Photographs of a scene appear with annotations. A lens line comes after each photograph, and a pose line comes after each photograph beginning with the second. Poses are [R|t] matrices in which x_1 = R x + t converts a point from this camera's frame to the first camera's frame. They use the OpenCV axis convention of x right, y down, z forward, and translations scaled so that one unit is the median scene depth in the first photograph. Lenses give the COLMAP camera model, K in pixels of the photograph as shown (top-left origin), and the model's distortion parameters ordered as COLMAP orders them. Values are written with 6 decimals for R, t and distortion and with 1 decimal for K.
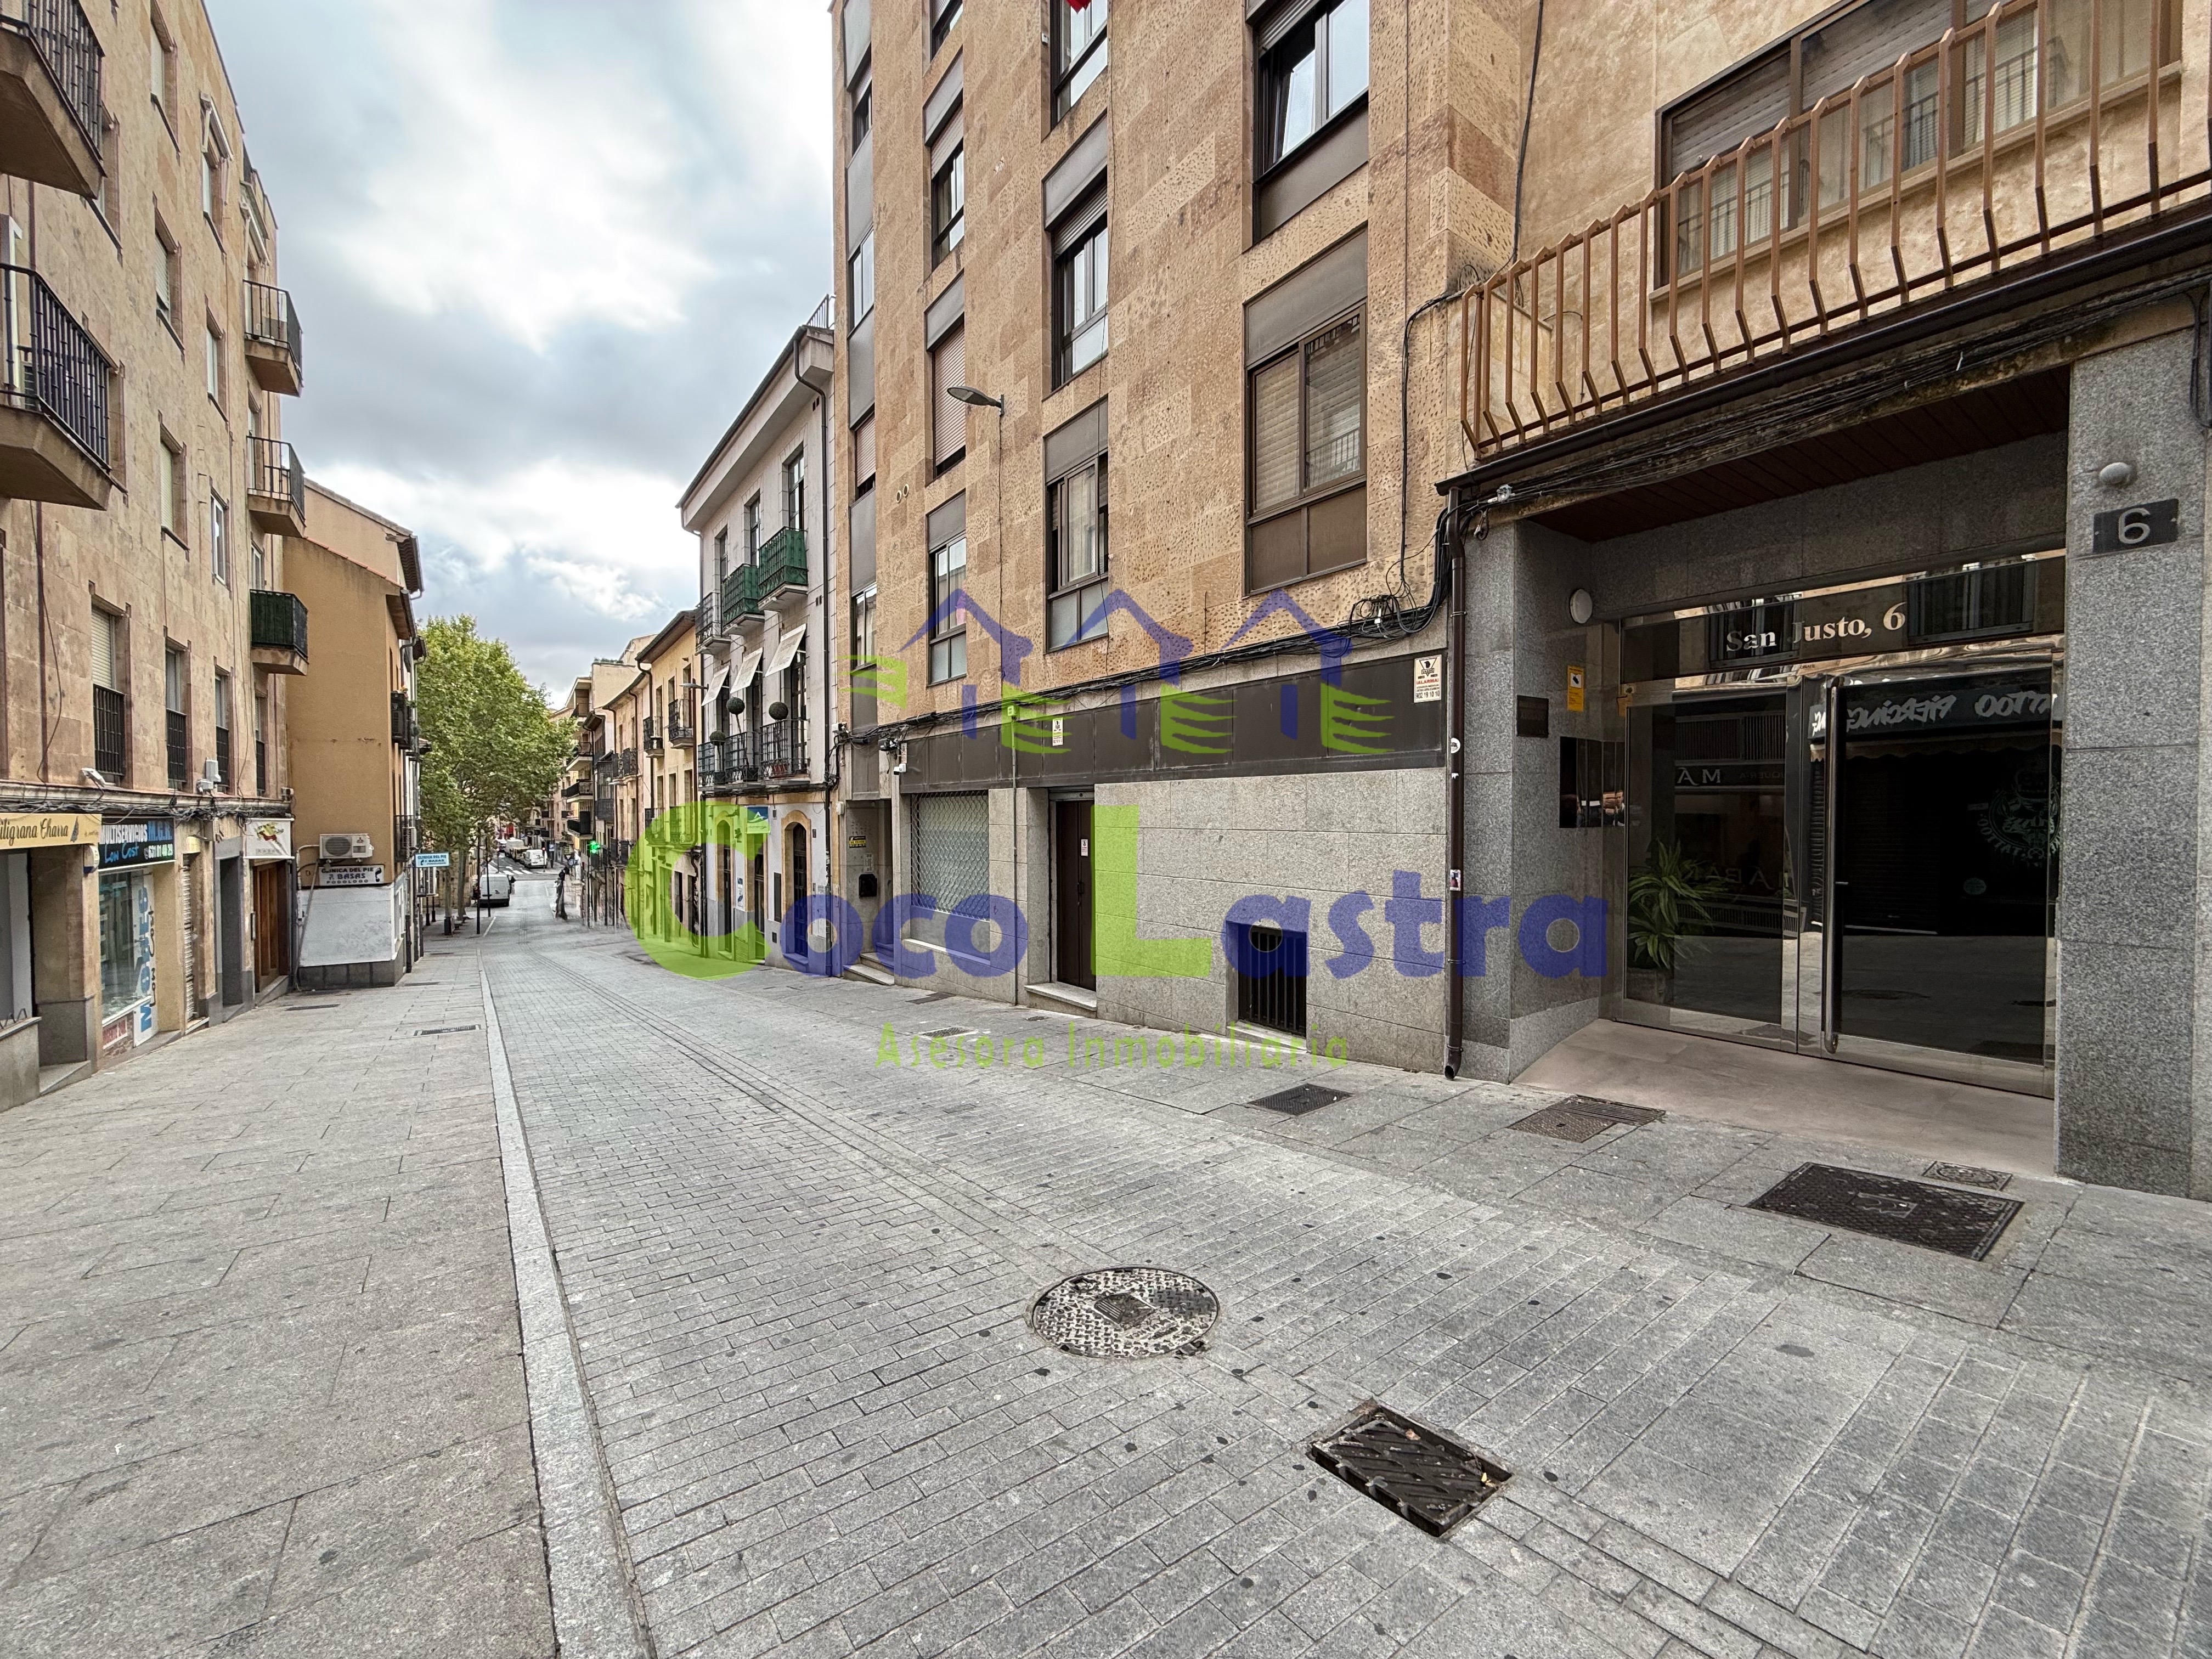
lens RADIAL K [[878.7, 0, 1096.4], [0, 878.7, 832.1], [0, 0, 1]] dist [-0.000498, -0.000140]
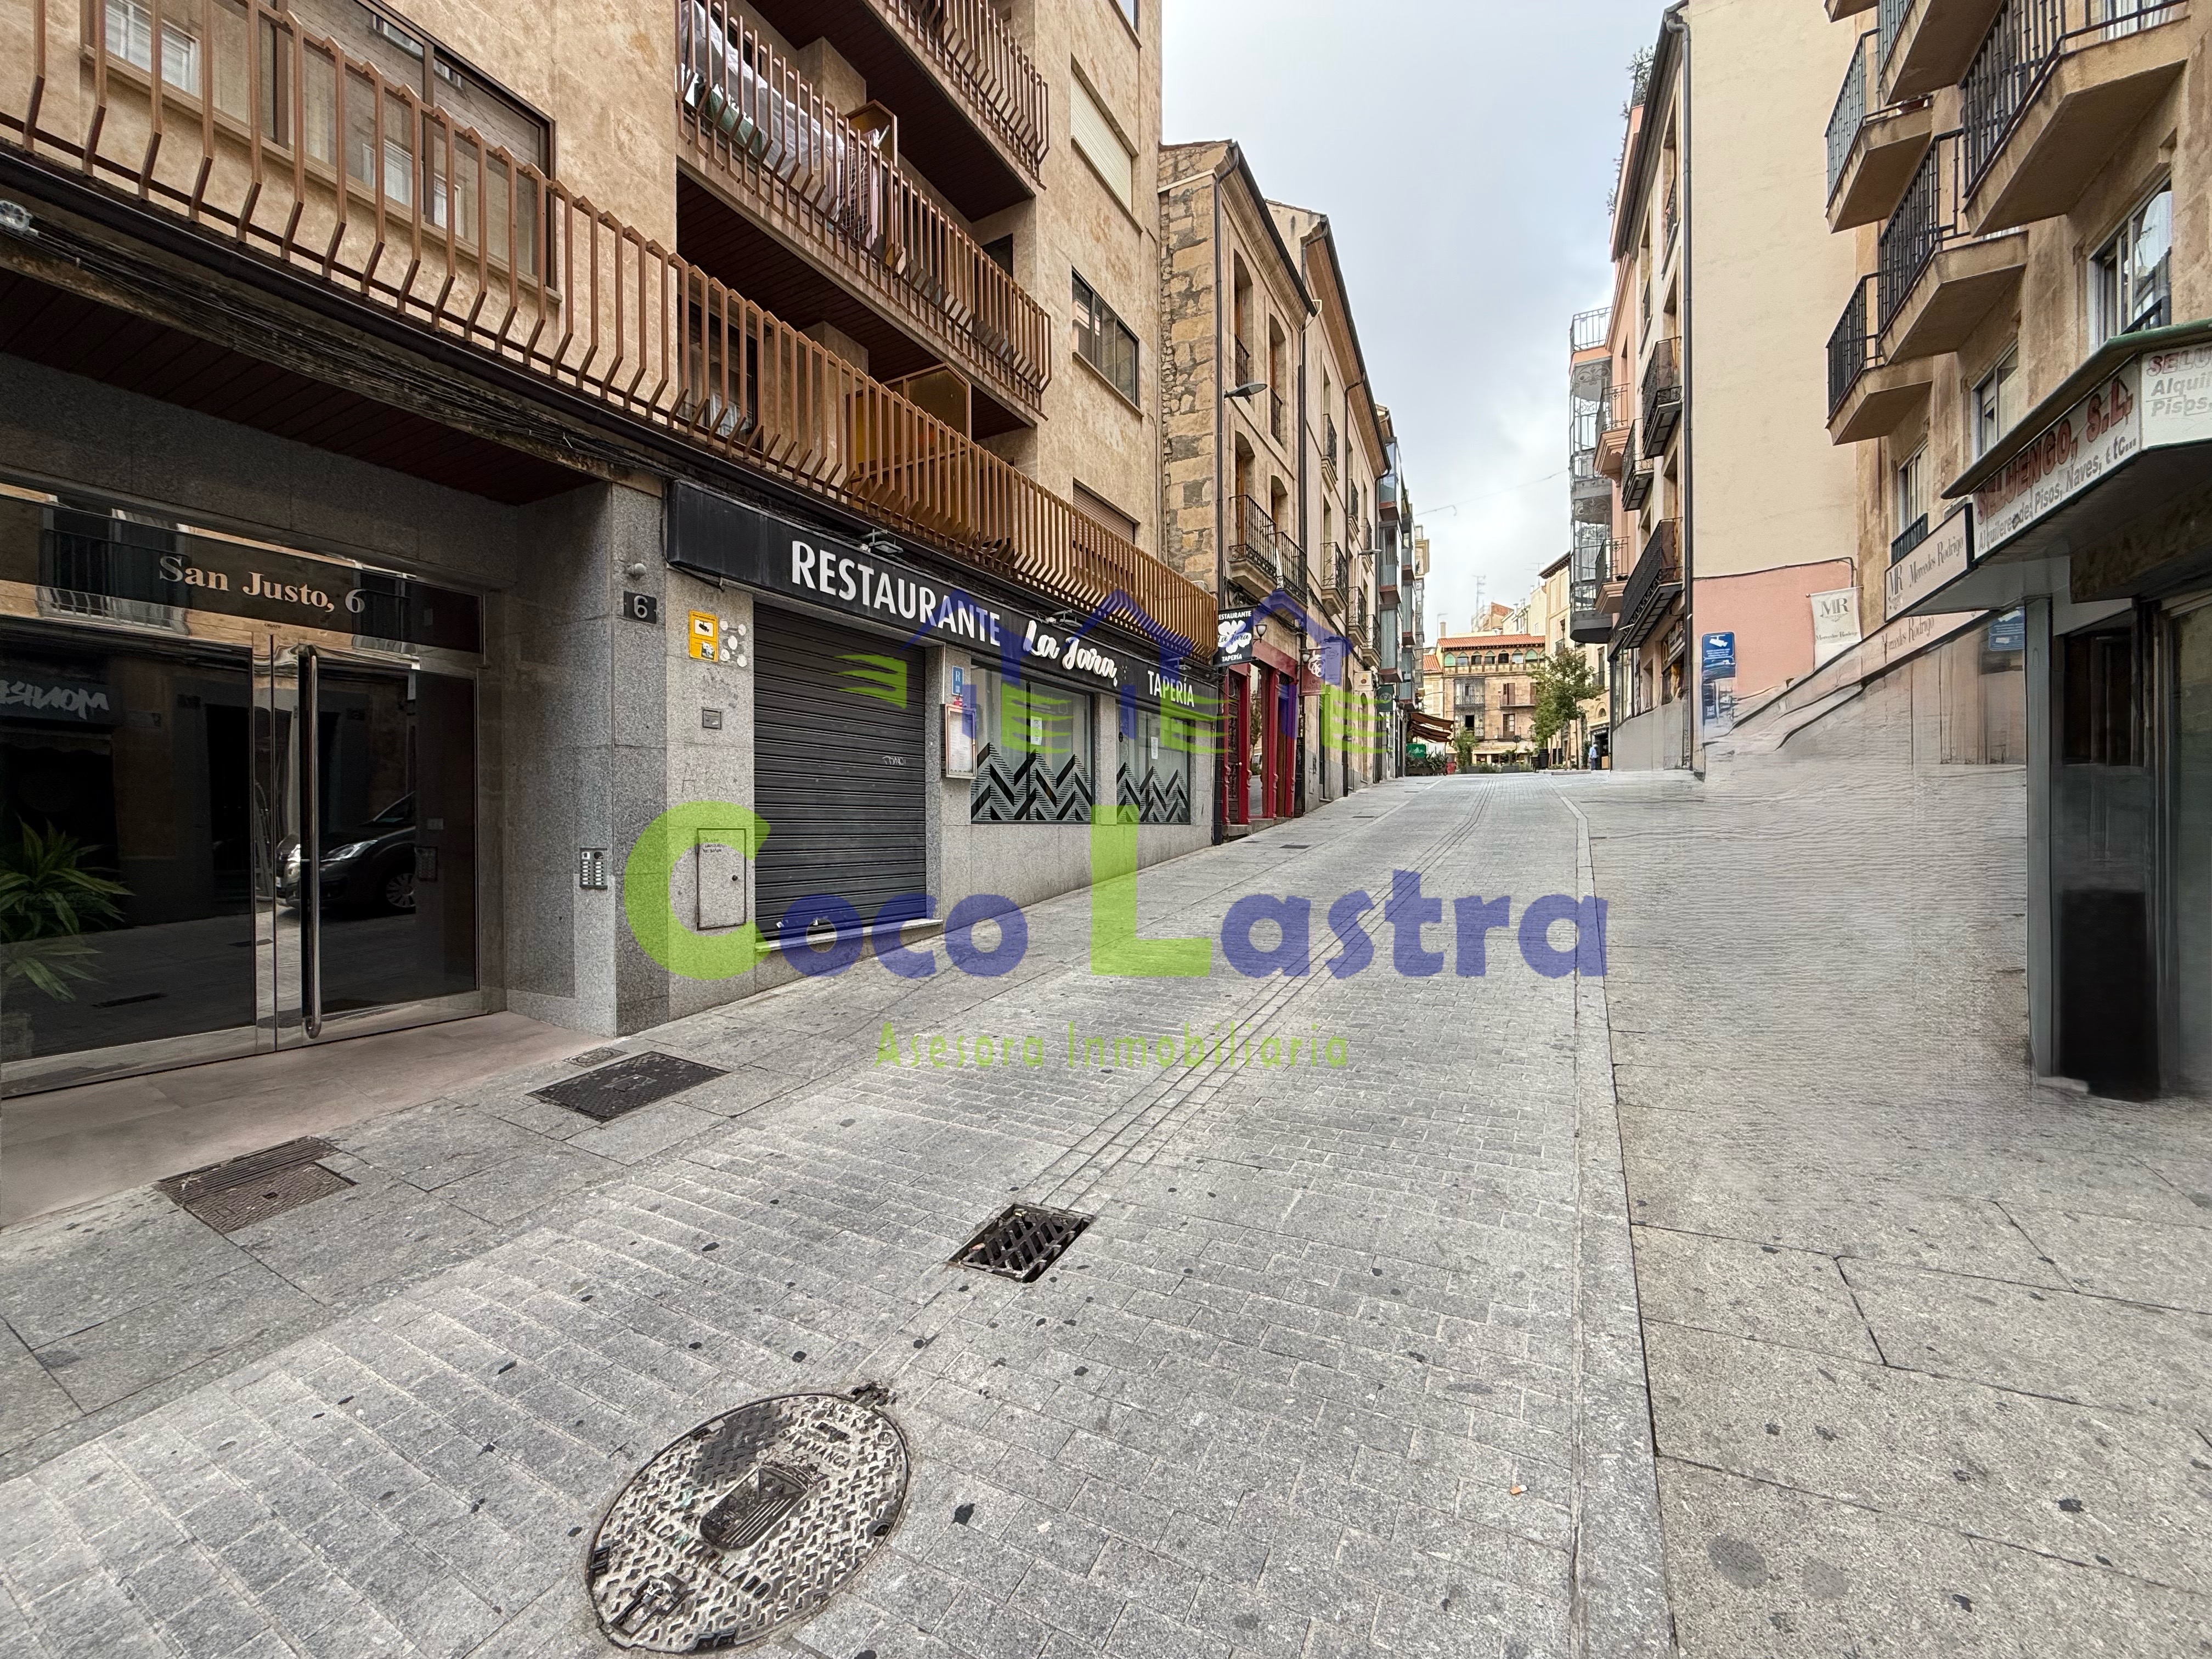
lens RADIAL K [[878.7, 0, 1096.4], [0, 878.7, 832.1], [0, 0, 1]] dist [-0.000498, -0.000140]
pose [[-0.436956, 0.001787, 0.899481, -0.580884], [0.026558, 0.999588, 0.010916, 0.058733], [-0.899091, 0.028658, -0.436823, 0.949653]]
